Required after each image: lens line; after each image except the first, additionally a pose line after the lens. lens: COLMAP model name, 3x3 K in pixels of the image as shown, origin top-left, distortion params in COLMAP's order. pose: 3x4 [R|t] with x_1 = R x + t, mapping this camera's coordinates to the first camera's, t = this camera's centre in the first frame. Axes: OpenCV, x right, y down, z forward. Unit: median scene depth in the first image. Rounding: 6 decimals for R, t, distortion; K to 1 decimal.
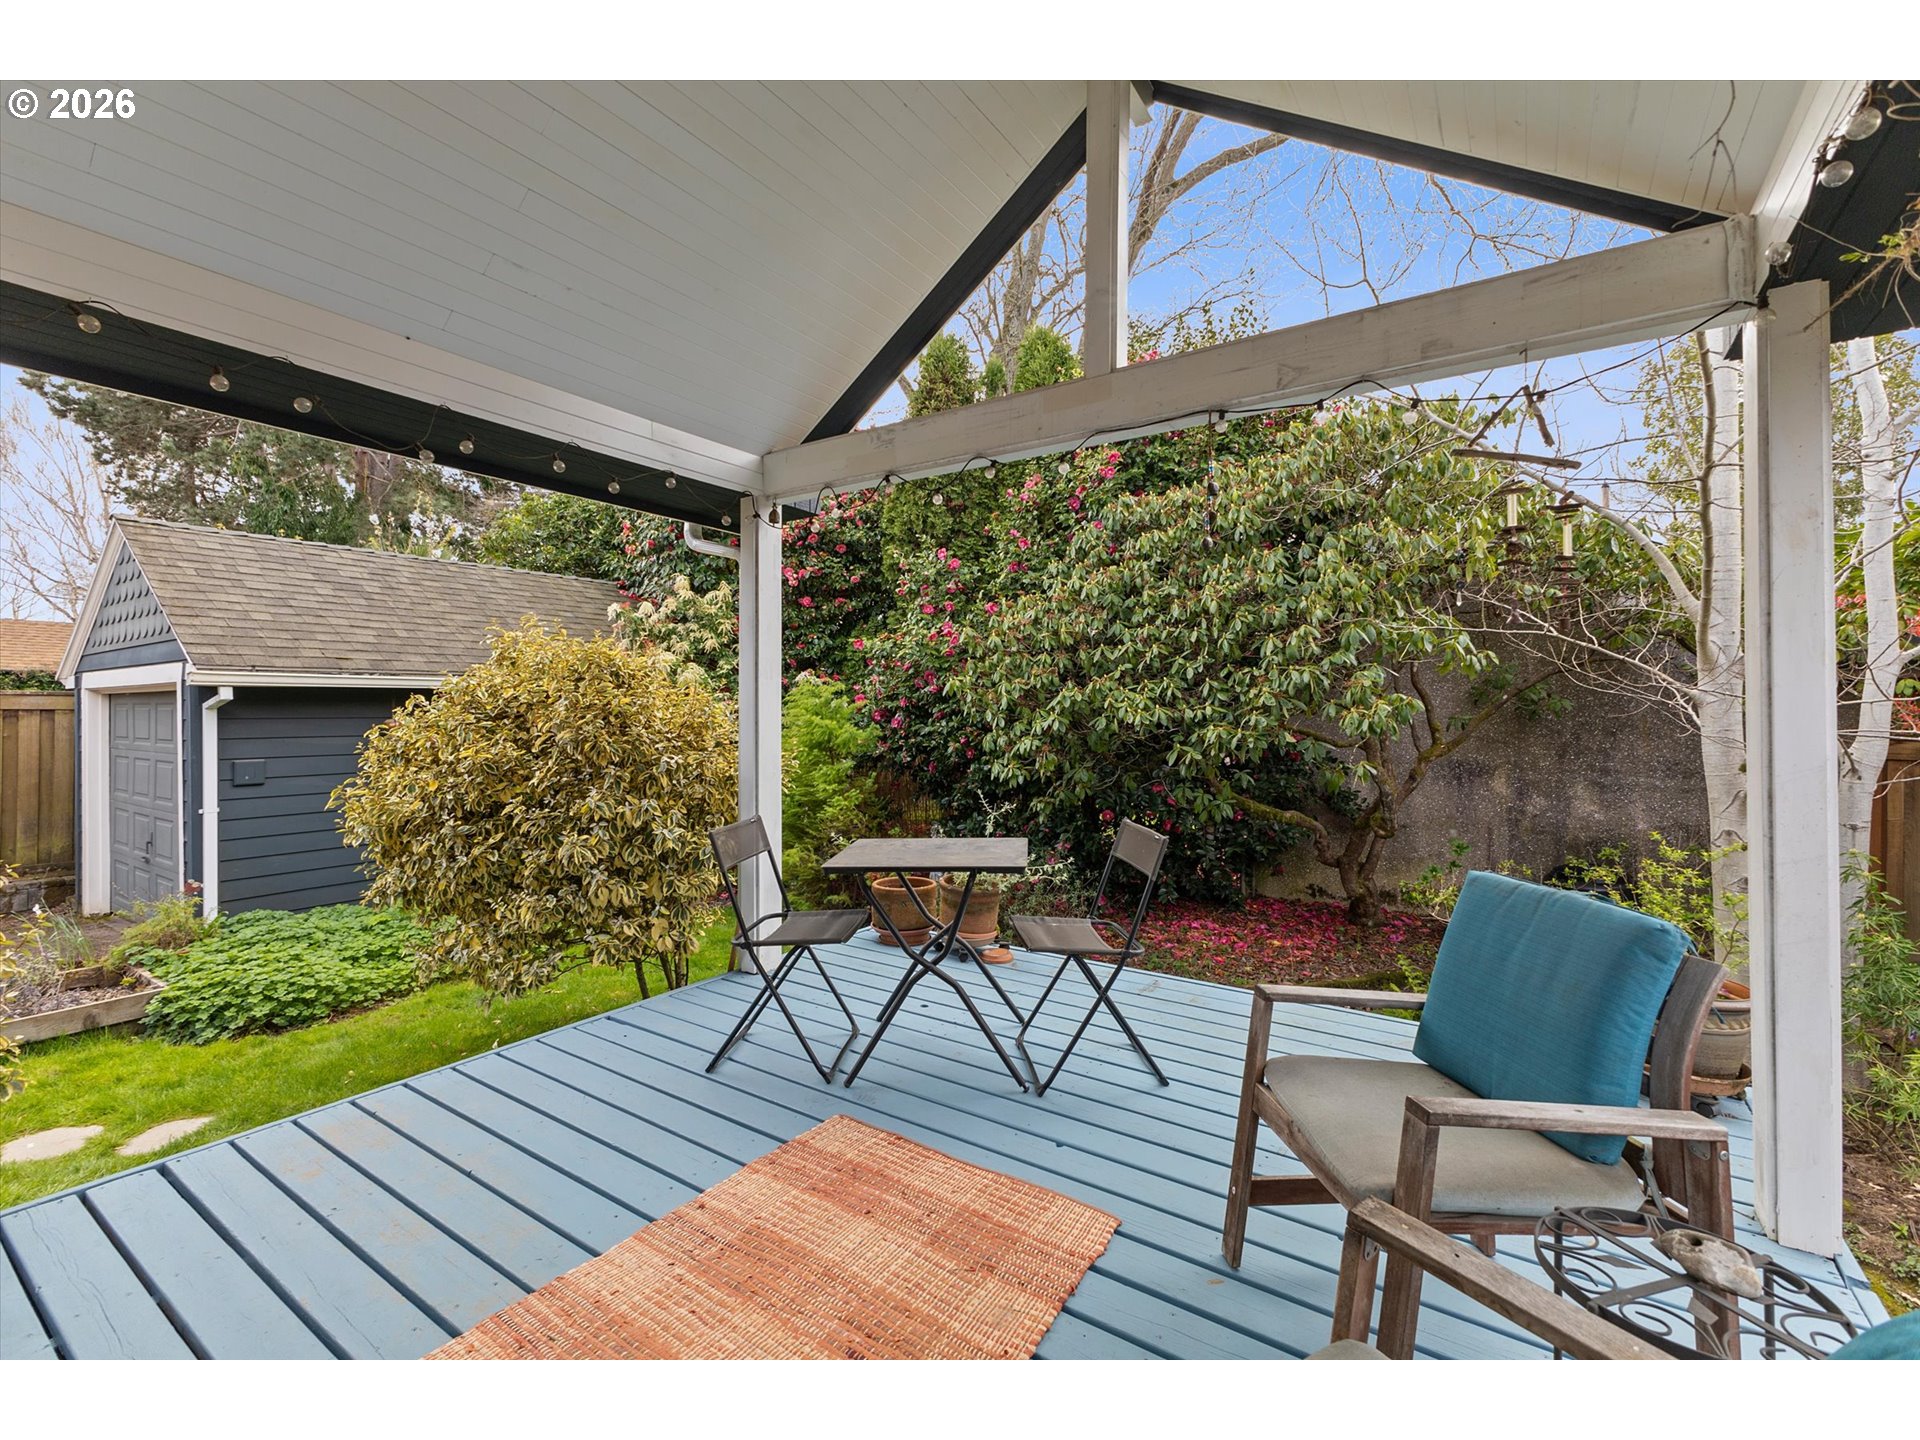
lens RADIAL K [[834.1, 0, 958.2], [0, 834.1, 713.7], [0, 0, 1]] dist [0.008724, -0.001138]
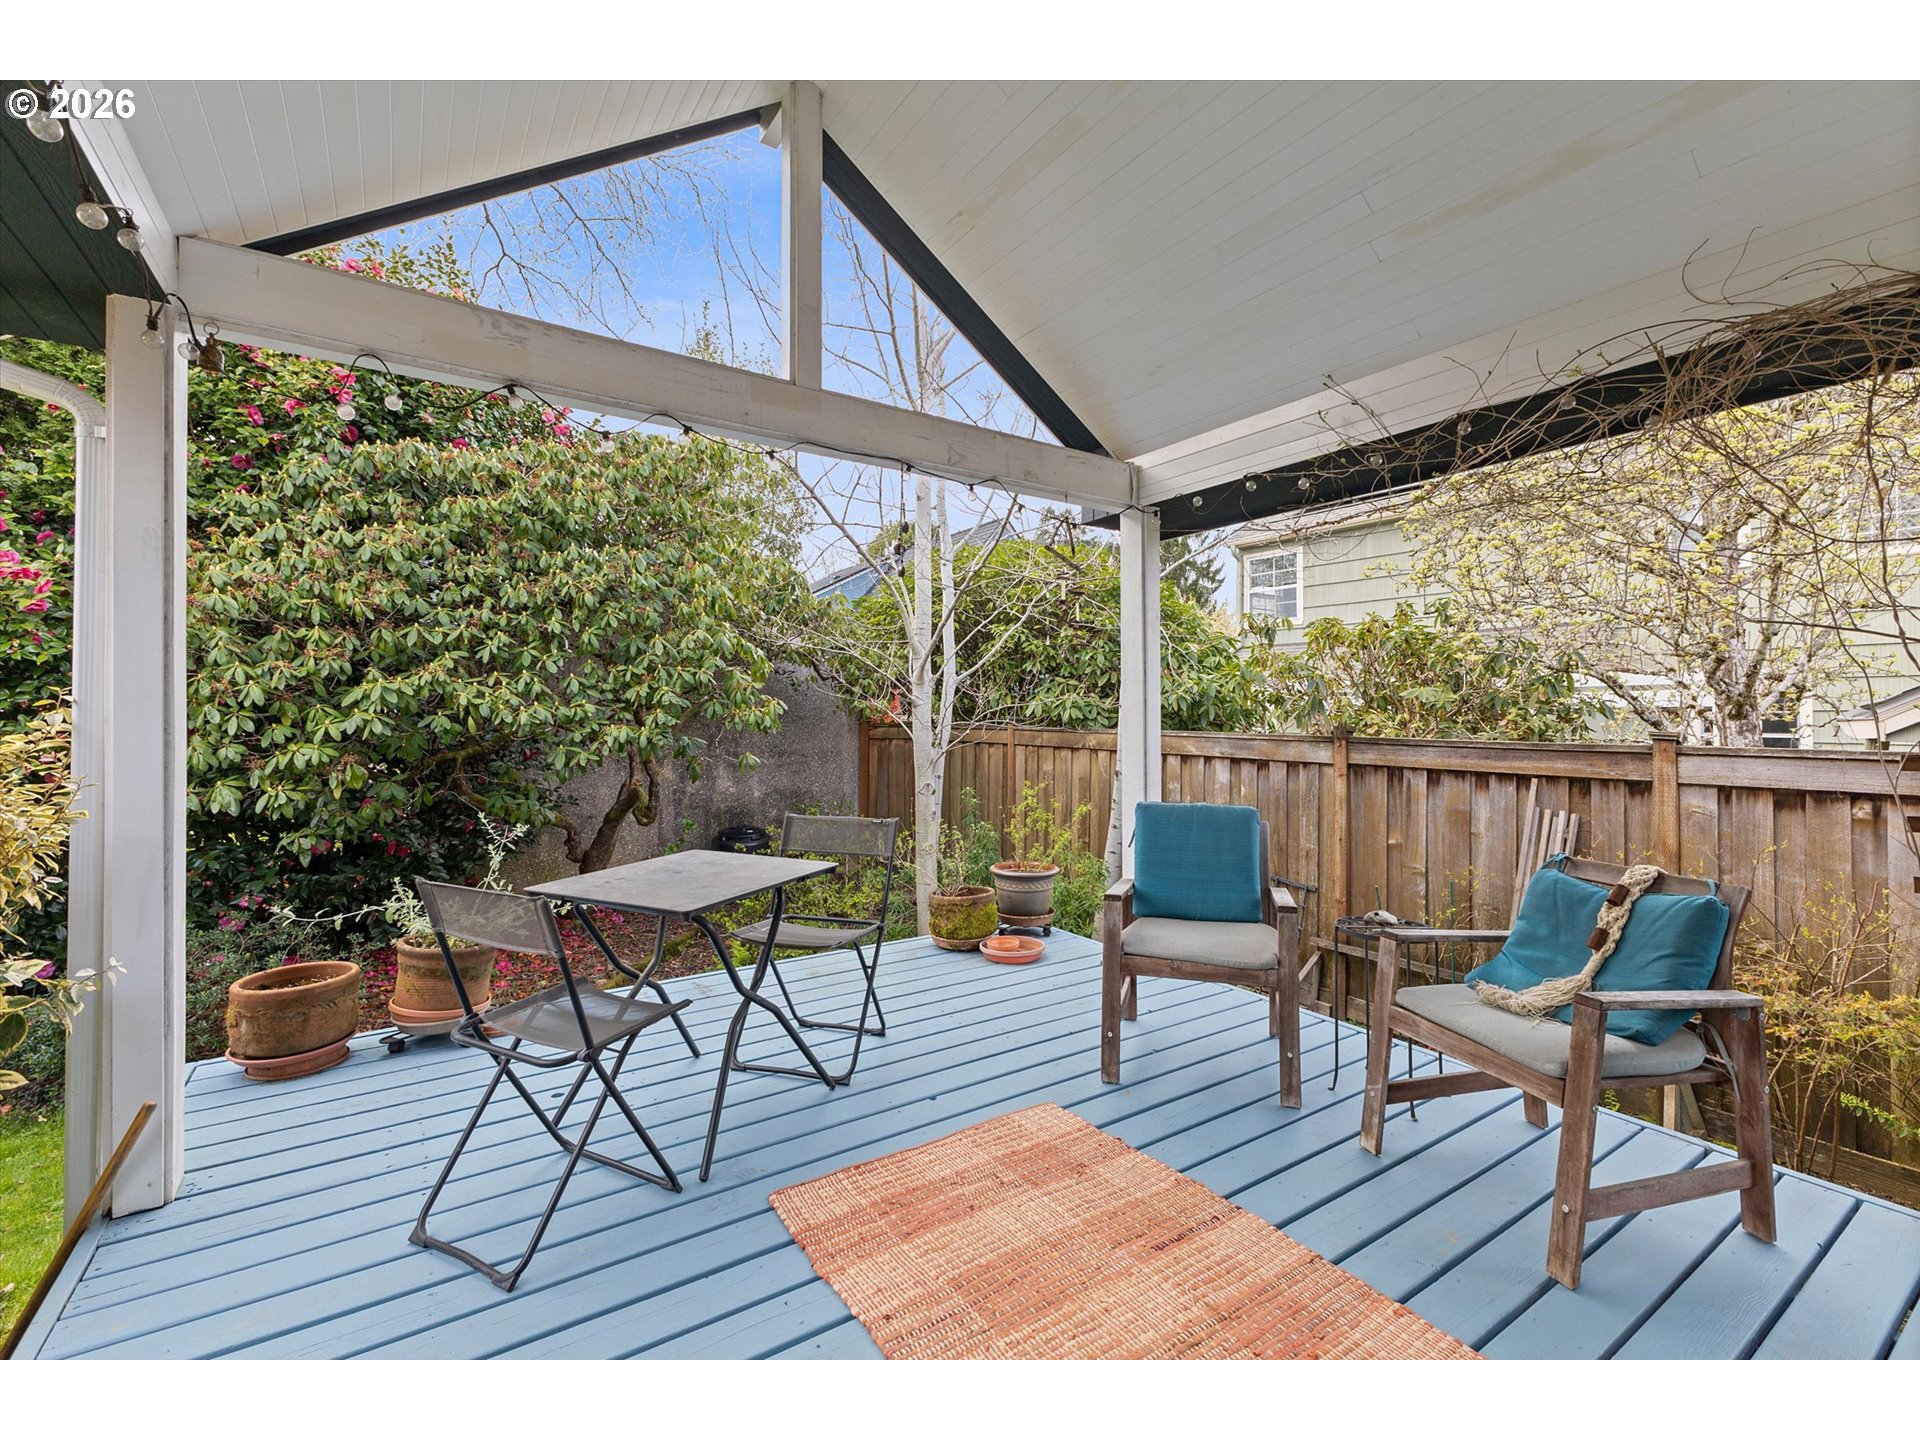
lens RADIAL K [[834.1, 0, 958.2], [0, 834.1, 713.7], [0, 0, 1]] dist [0.008724, -0.001138]
pose [[0.377056, -0.002278, 0.926188, -0.406810], [-0.003118, 0.999988, 0.003729, -0.002685], [-0.926185, -0.004294, 0.377044, 0.245445]]
